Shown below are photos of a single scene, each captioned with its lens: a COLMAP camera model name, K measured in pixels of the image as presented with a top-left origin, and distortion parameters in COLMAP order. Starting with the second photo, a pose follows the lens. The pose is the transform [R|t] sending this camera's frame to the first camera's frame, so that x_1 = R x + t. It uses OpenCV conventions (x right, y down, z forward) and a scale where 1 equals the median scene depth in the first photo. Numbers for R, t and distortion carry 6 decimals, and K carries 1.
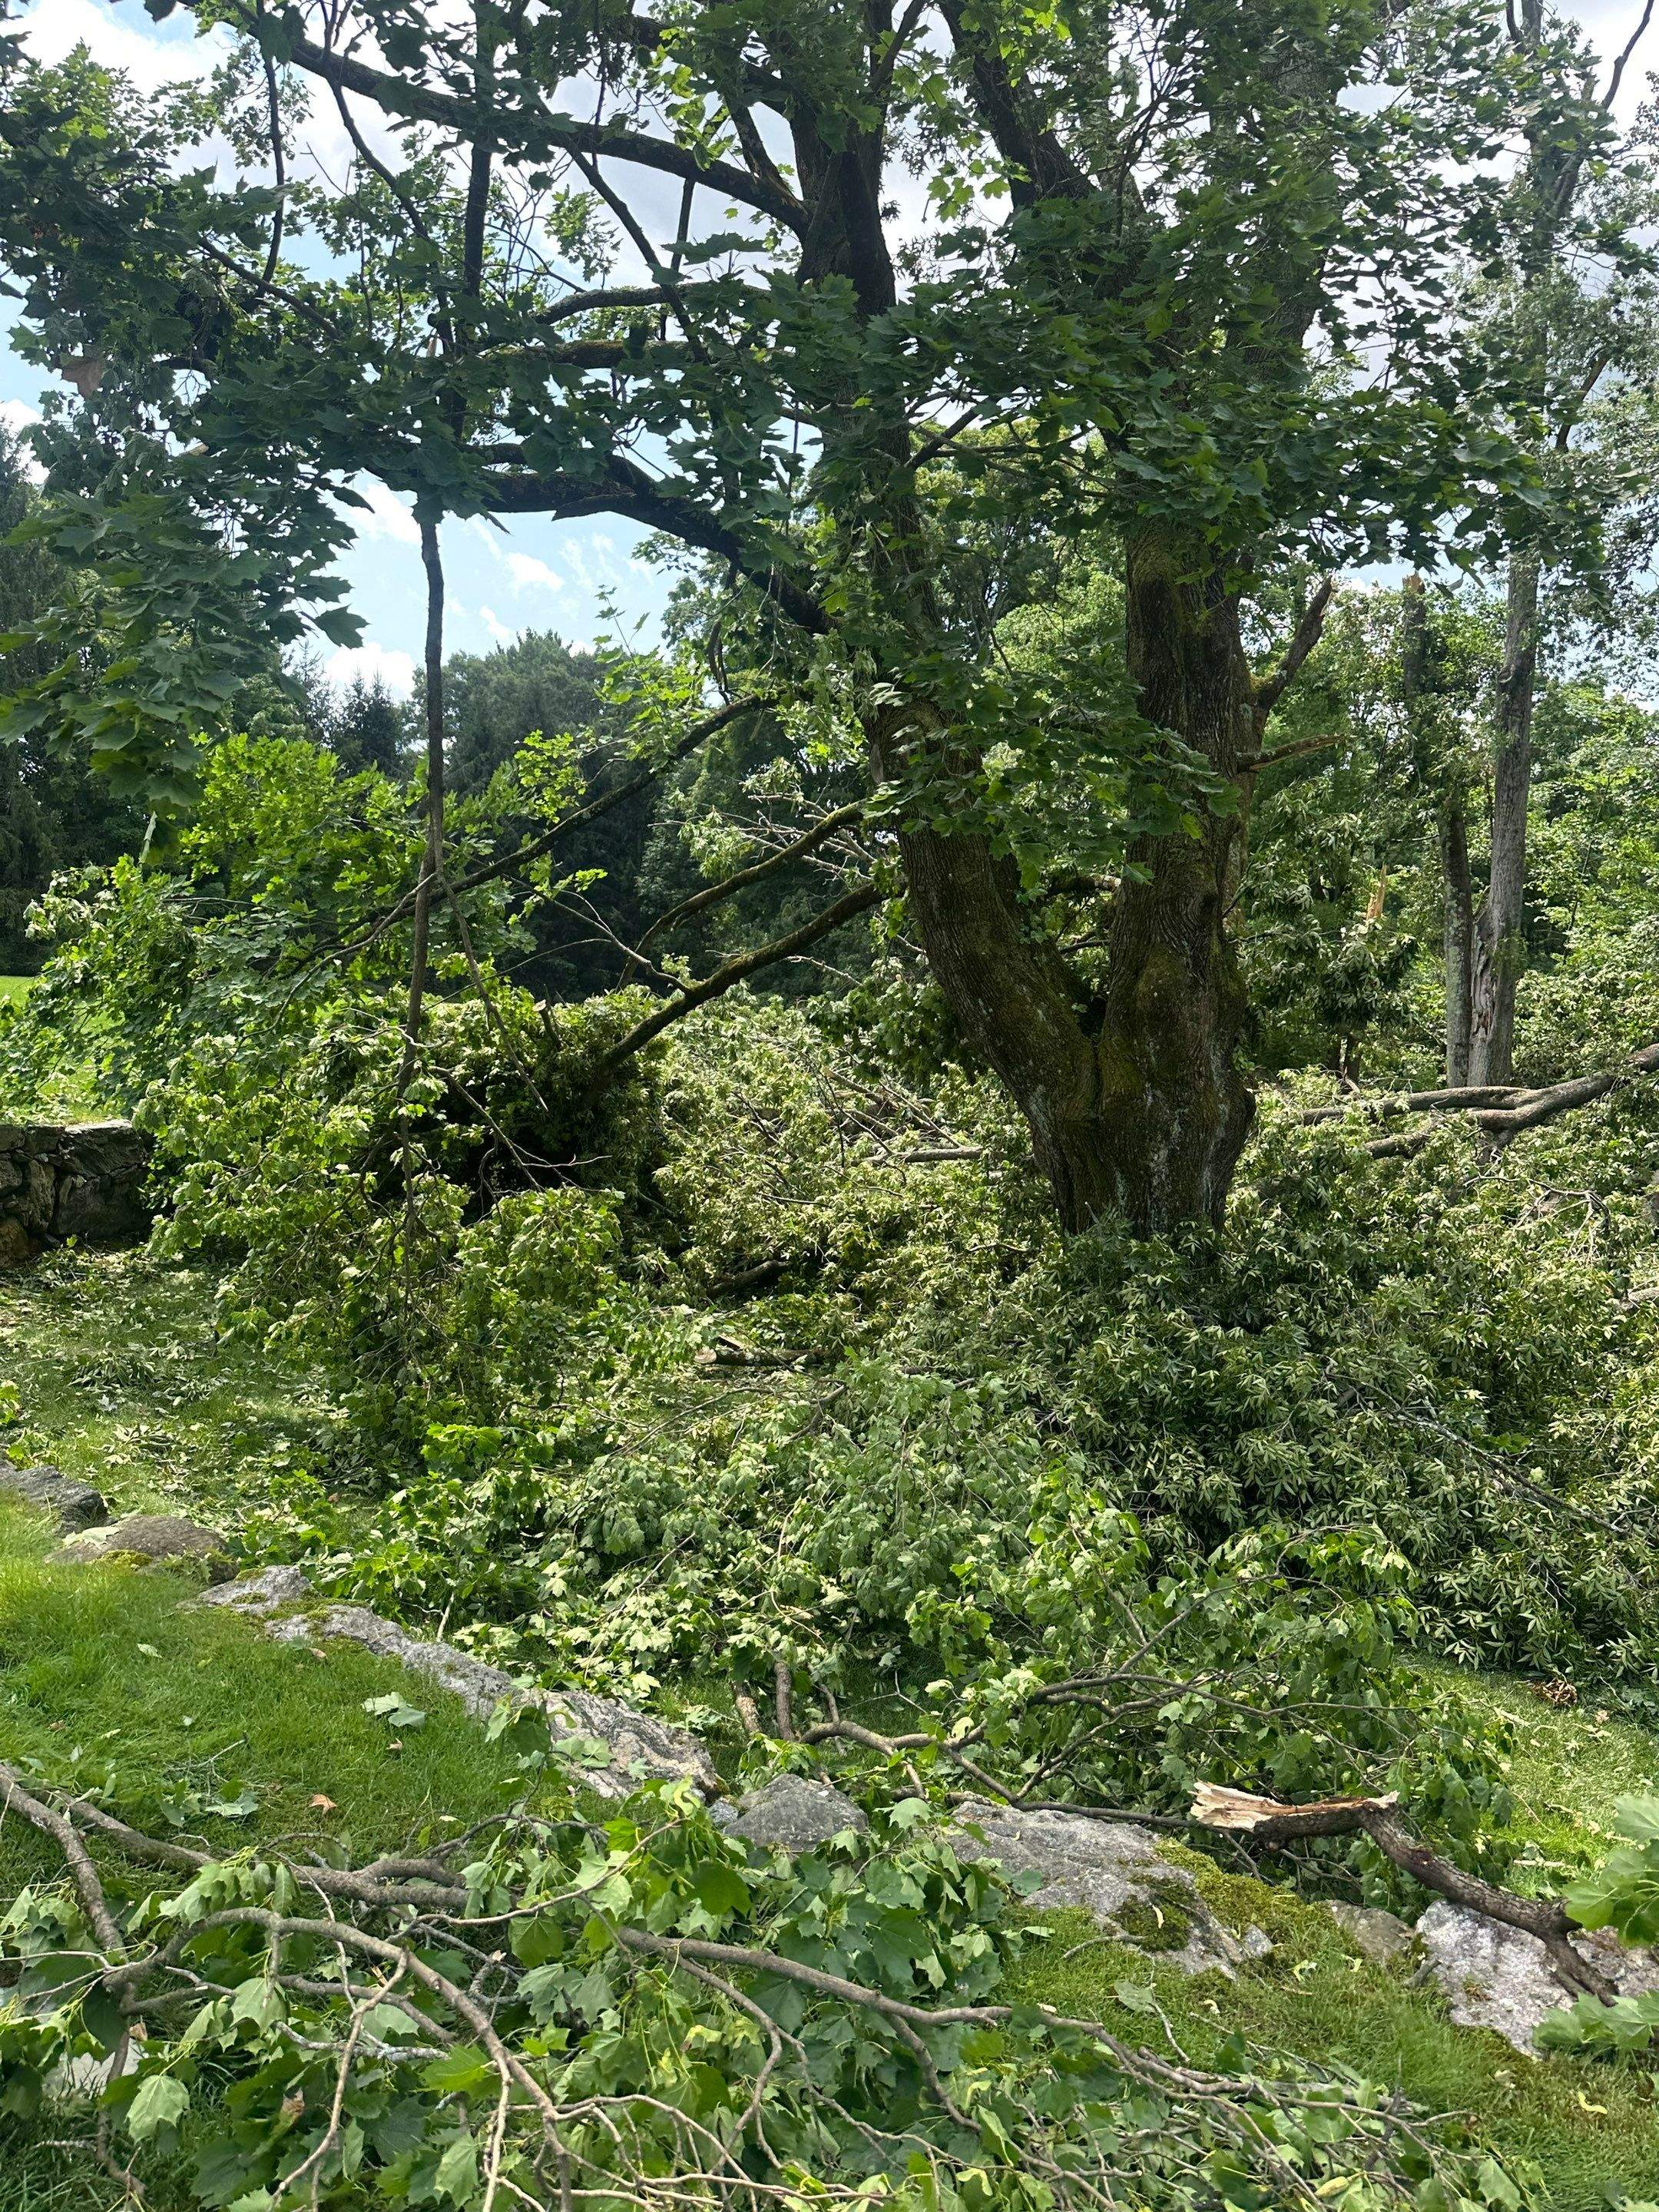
lens RADIAL K [[1634.9, 0, 826.8], [0, 1634.9, 1059.1], [0, 0, 1]] dist [0.027360, 0.001163]
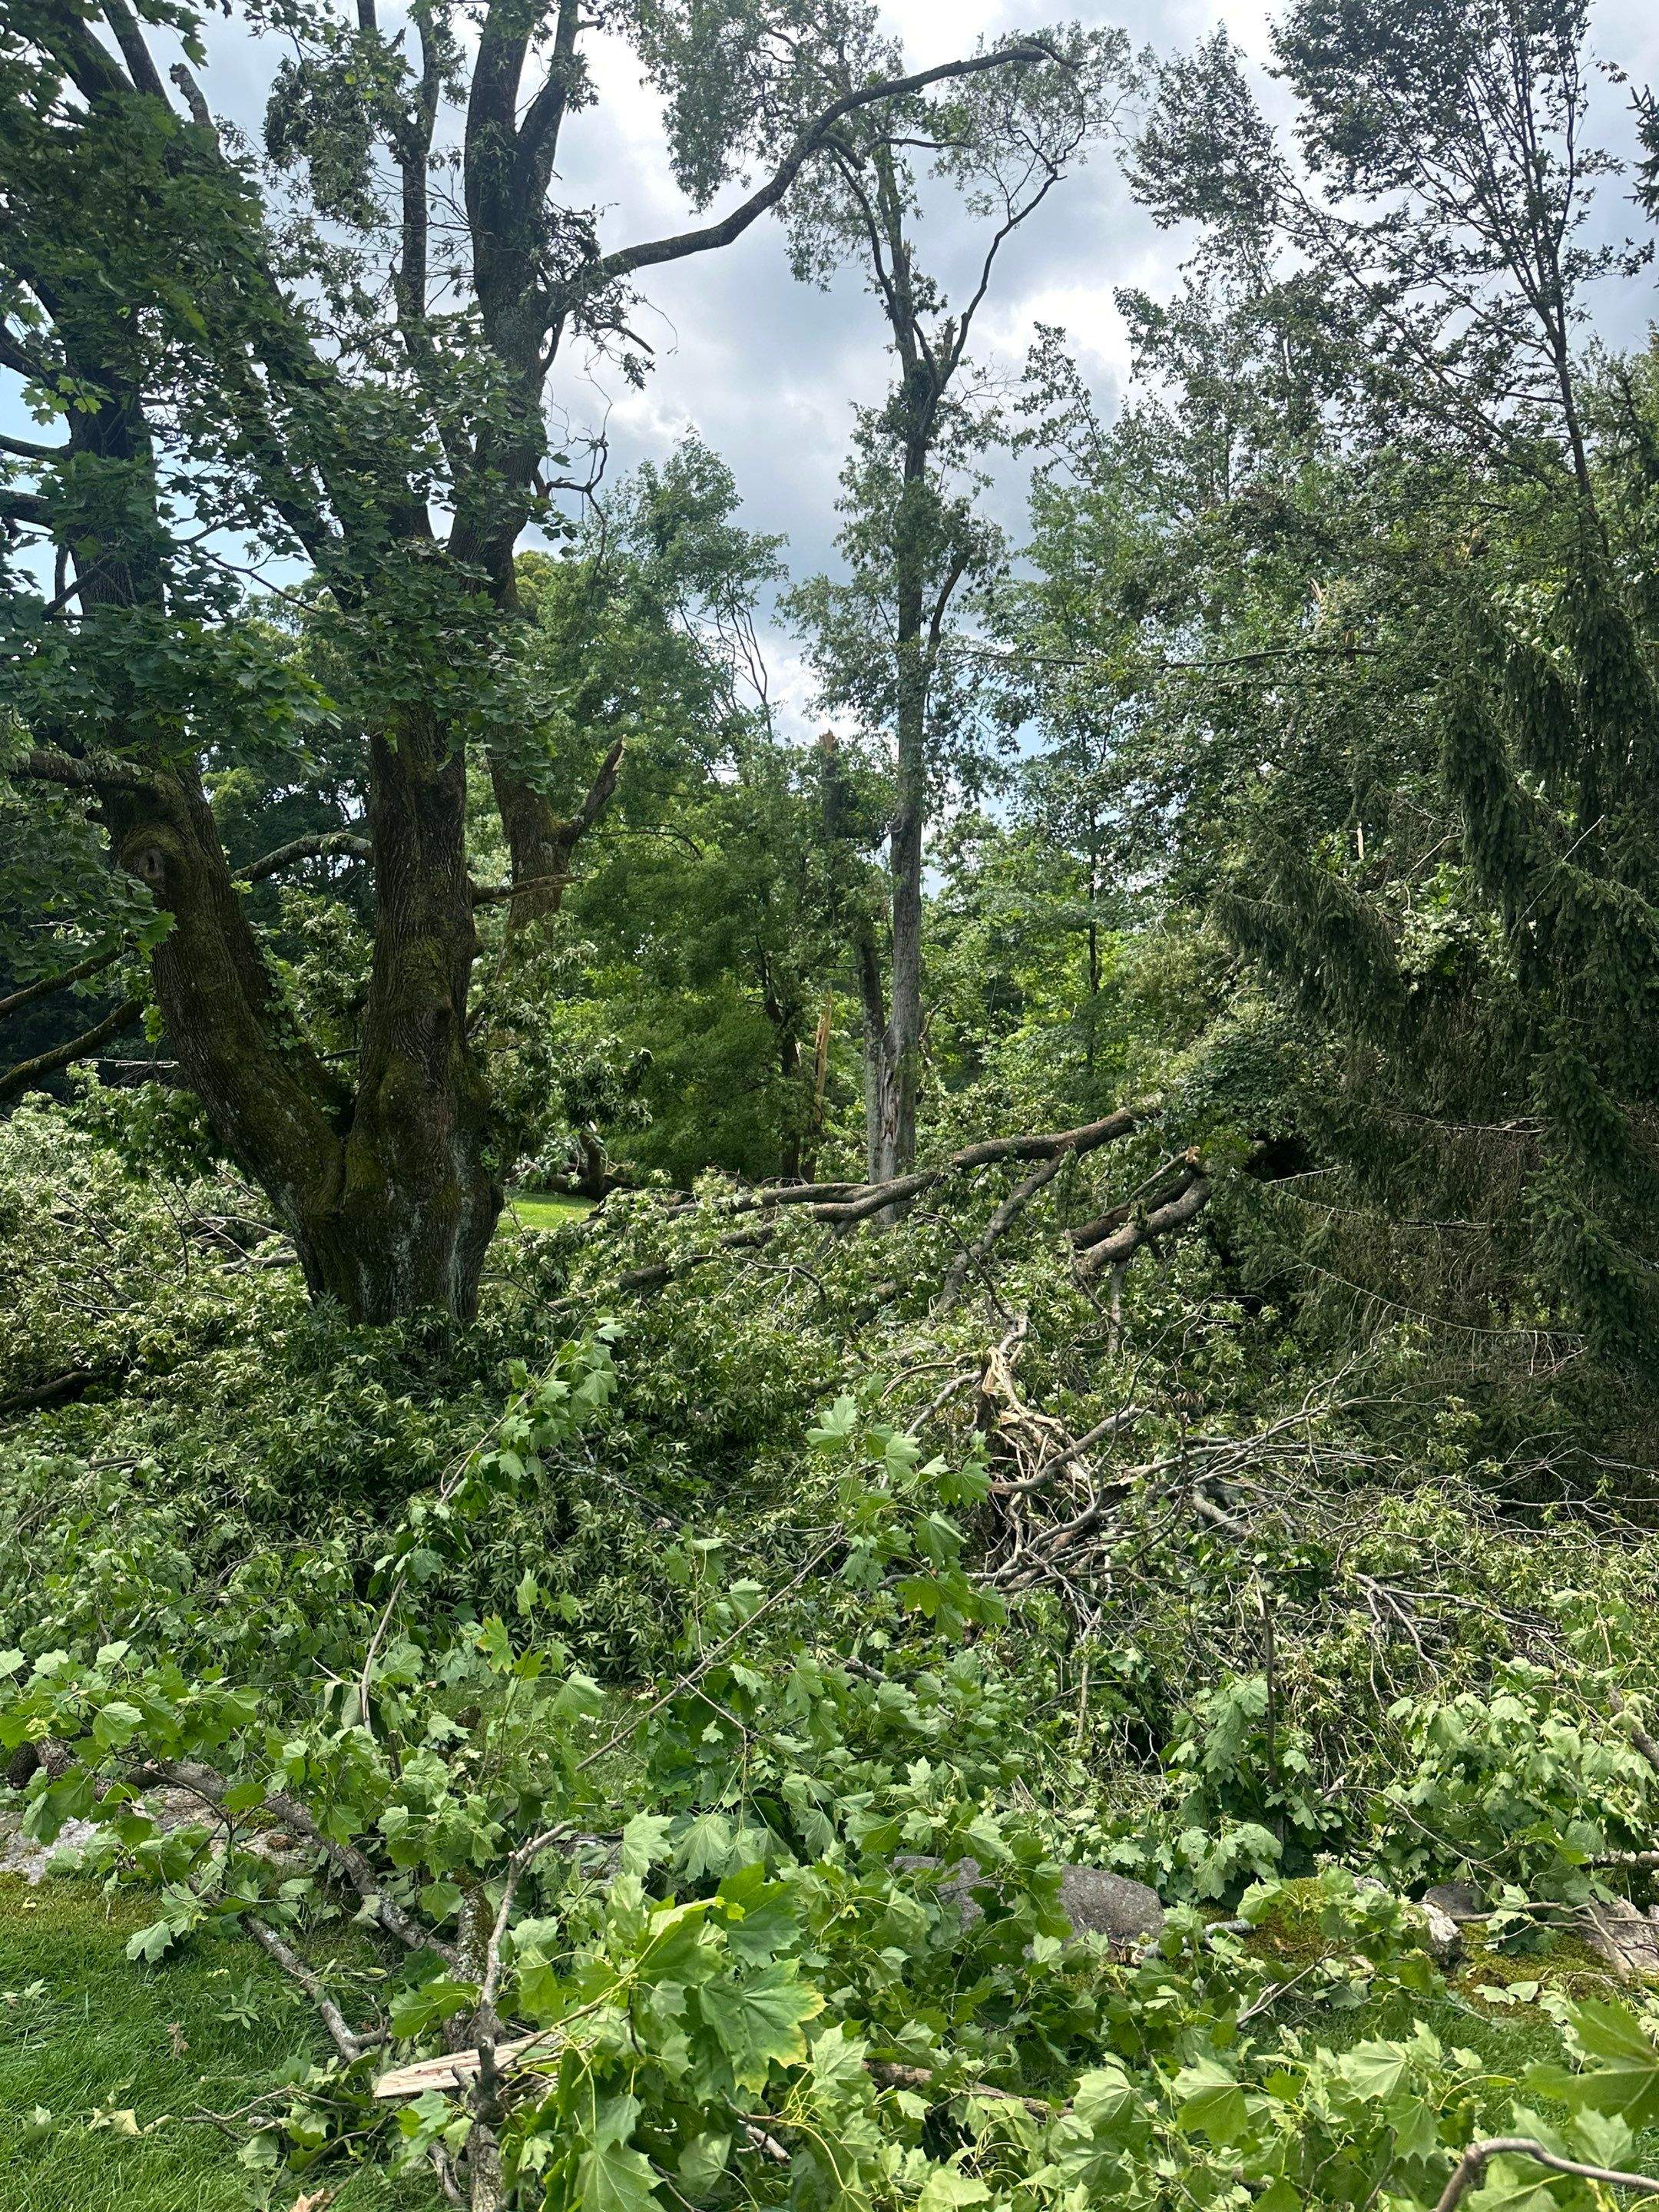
lens RADIAL K [[1586.4, 0, 854.3], [0, 1586.4, 1070.3], [0, 0, 1]] dist [0.160465, -0.319741]
pose [[0.957711, 0.002433, 0.287721, 0.104812], [0.016096, 0.997945, -0.062015, 0.007659], [-0.287280, 0.064023, 0.955704, -0.064474]]
